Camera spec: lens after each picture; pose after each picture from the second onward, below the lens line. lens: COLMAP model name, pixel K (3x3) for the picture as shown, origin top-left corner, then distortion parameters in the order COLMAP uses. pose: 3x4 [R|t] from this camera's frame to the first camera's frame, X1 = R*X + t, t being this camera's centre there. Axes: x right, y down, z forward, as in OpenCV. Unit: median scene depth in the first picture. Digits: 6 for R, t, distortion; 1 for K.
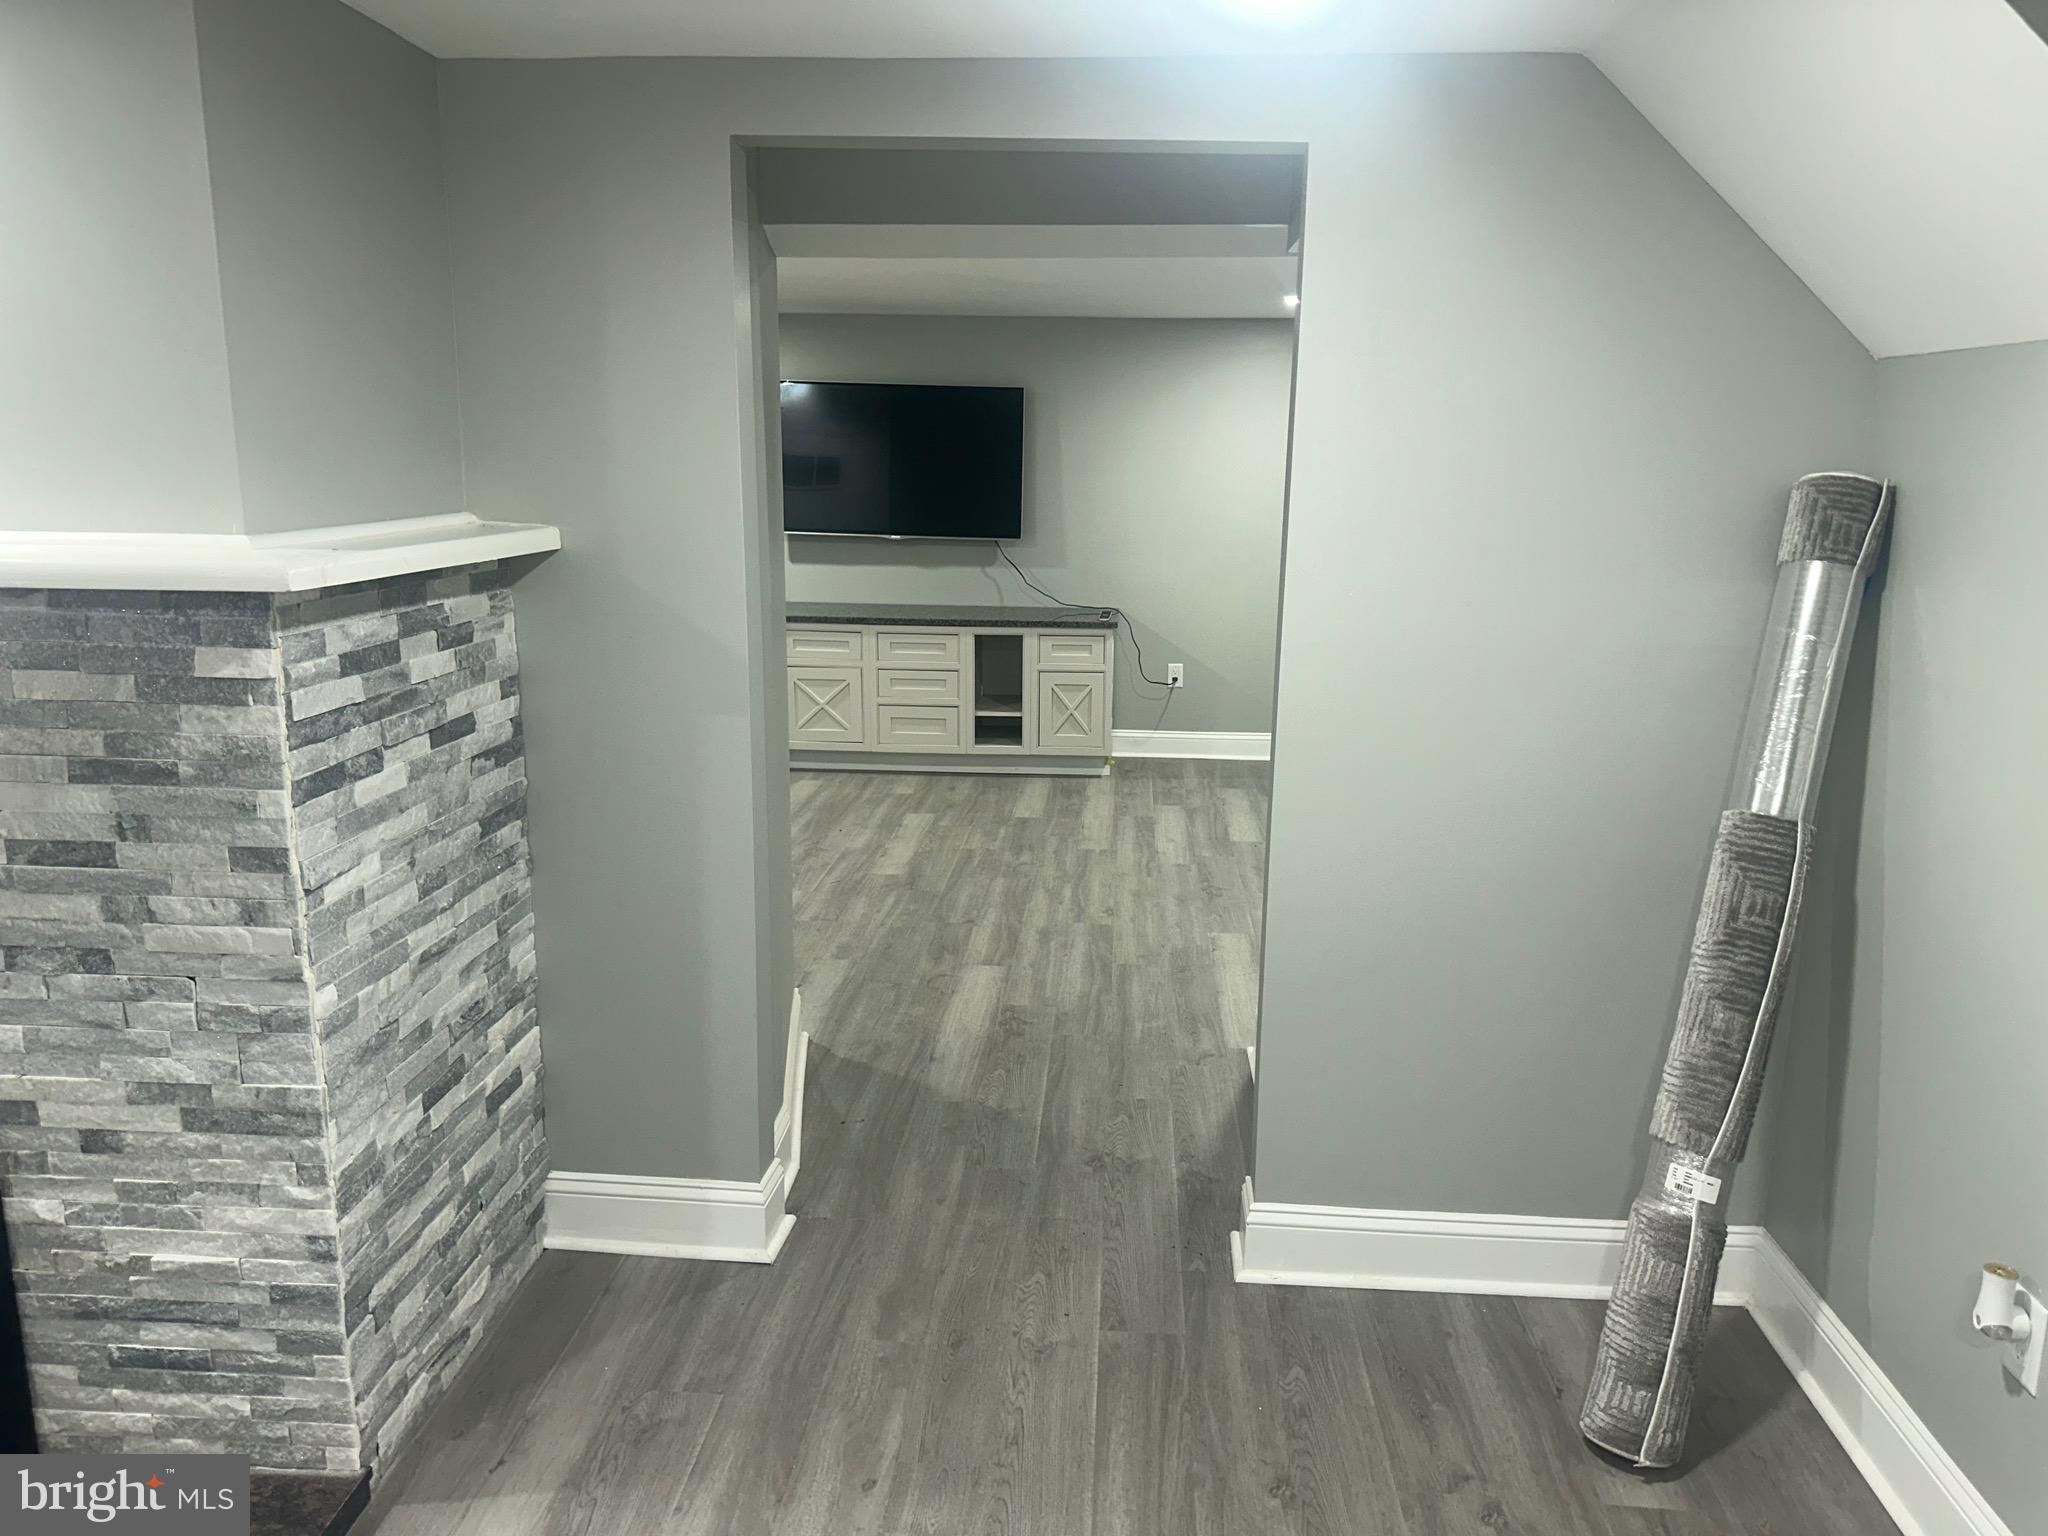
lens RADIAL K [[1463.9, 0, 1040.6], [0, 1463.9, 762.5], [0, 0, 1]] dist [0.006423, -0.006394]
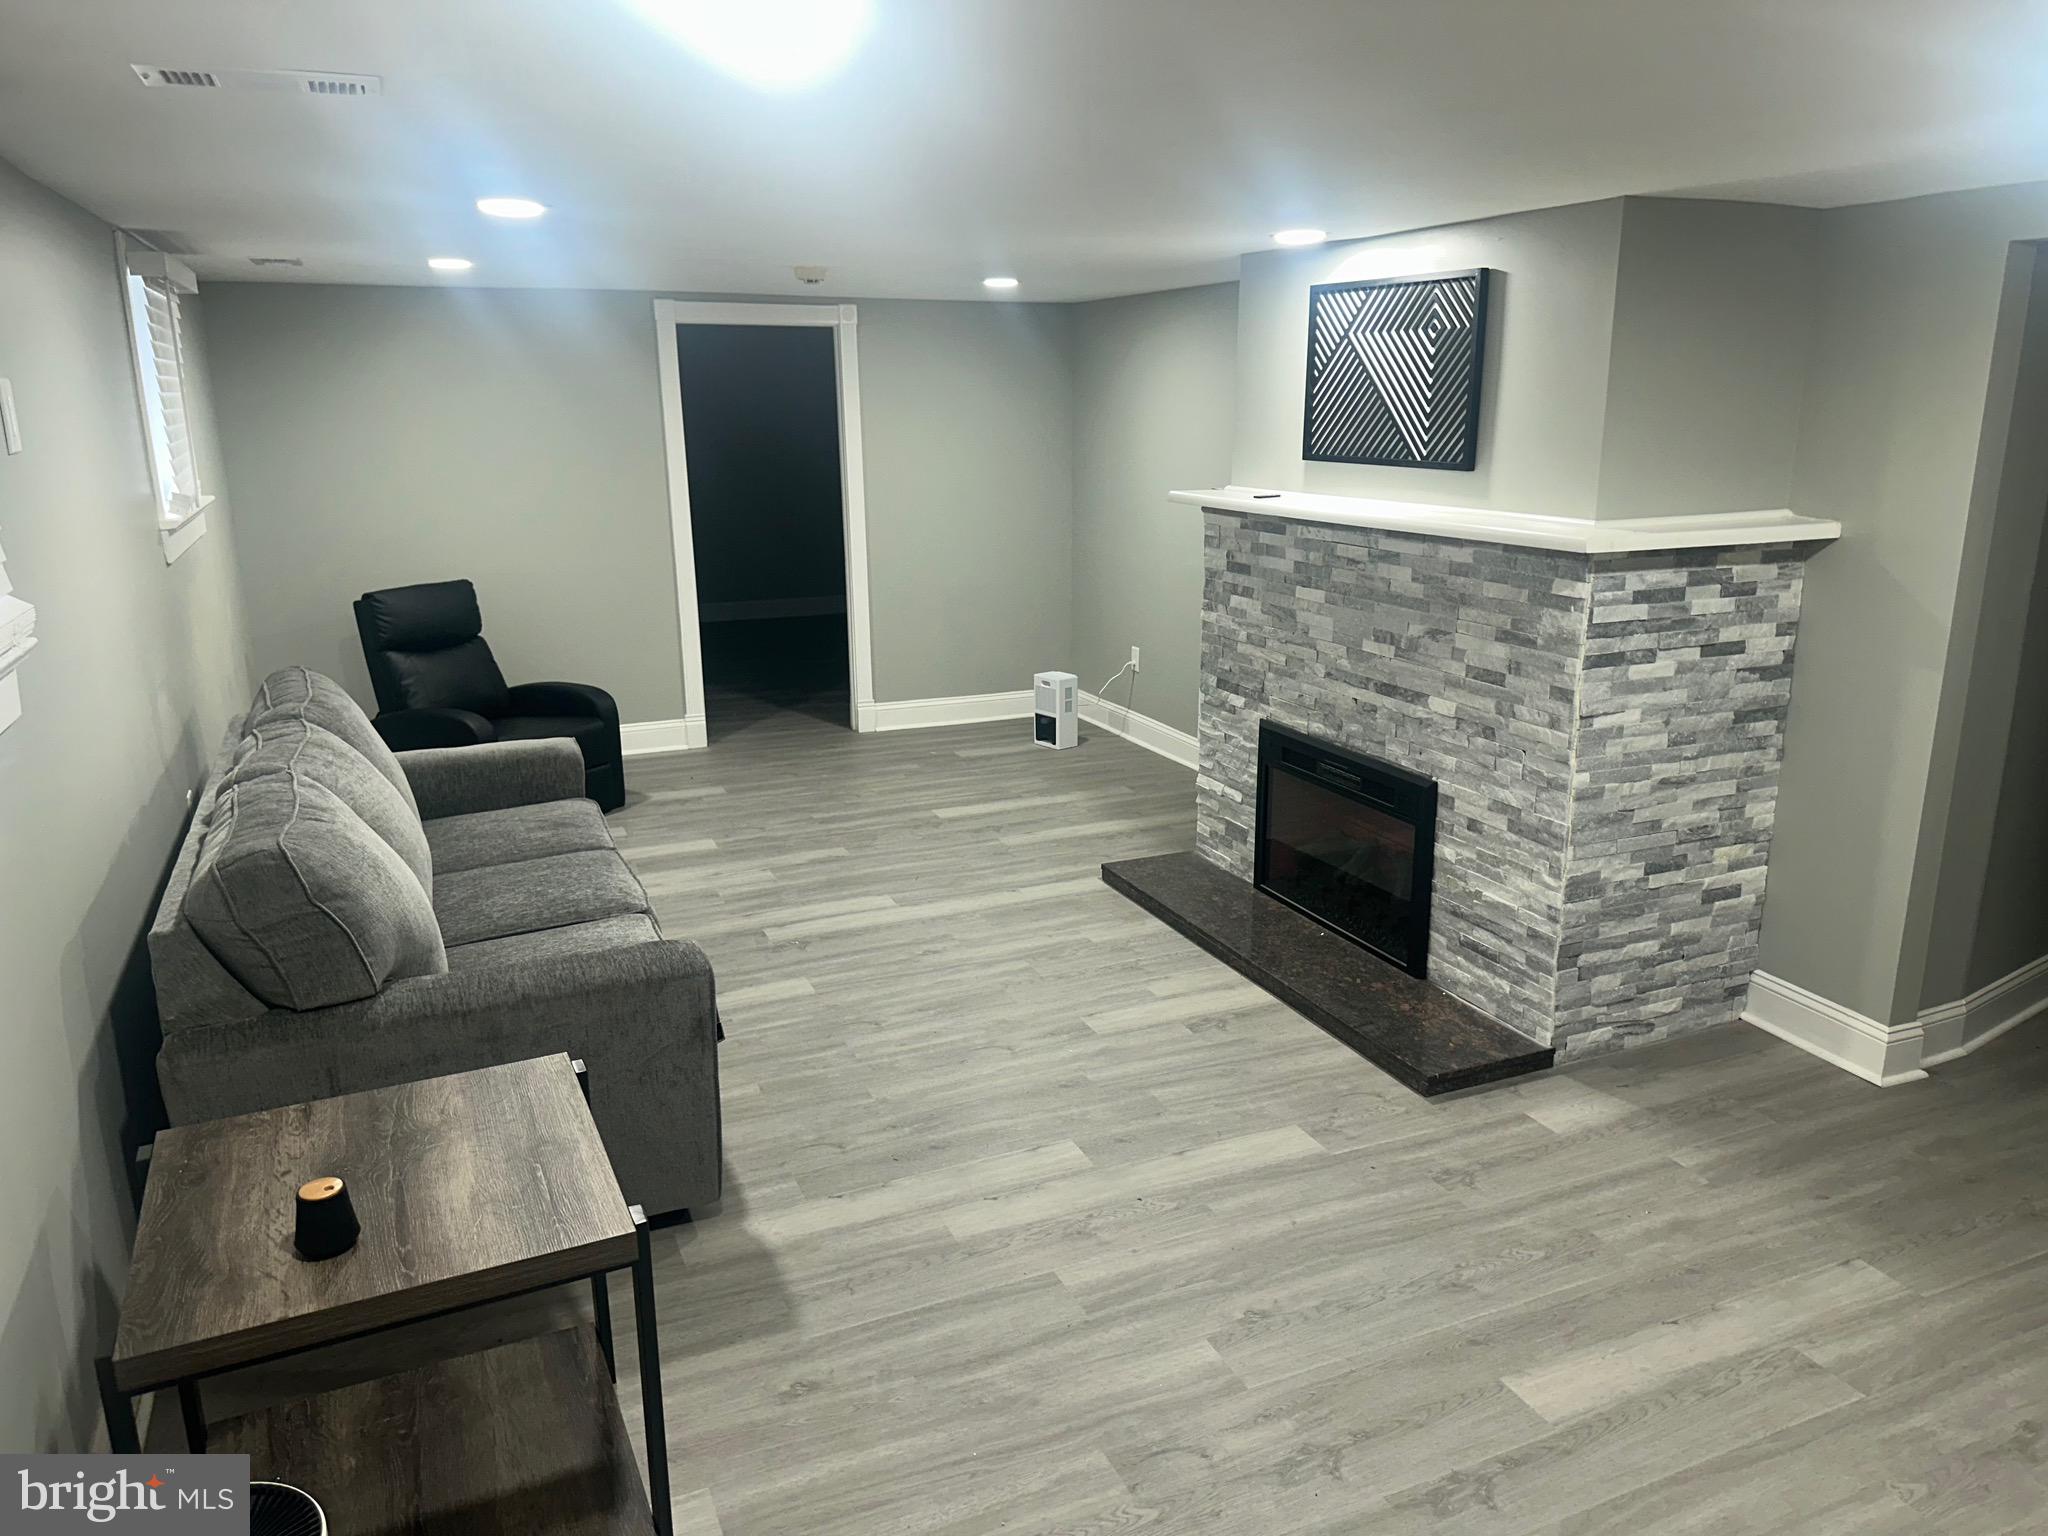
lens RADIAL K [[1463.9, 0, 1027.5], [0, 1463.9, 775.3], [0, 0, 1]] dist [0.006423, -0.006394]
pose [[0.455114, 0.207018, -0.866034, 0.724261], [-0.172068, 0.974713, 0.142572, 0.015804], [0.873649, 0.084130, 0.479227, -0.438623]]
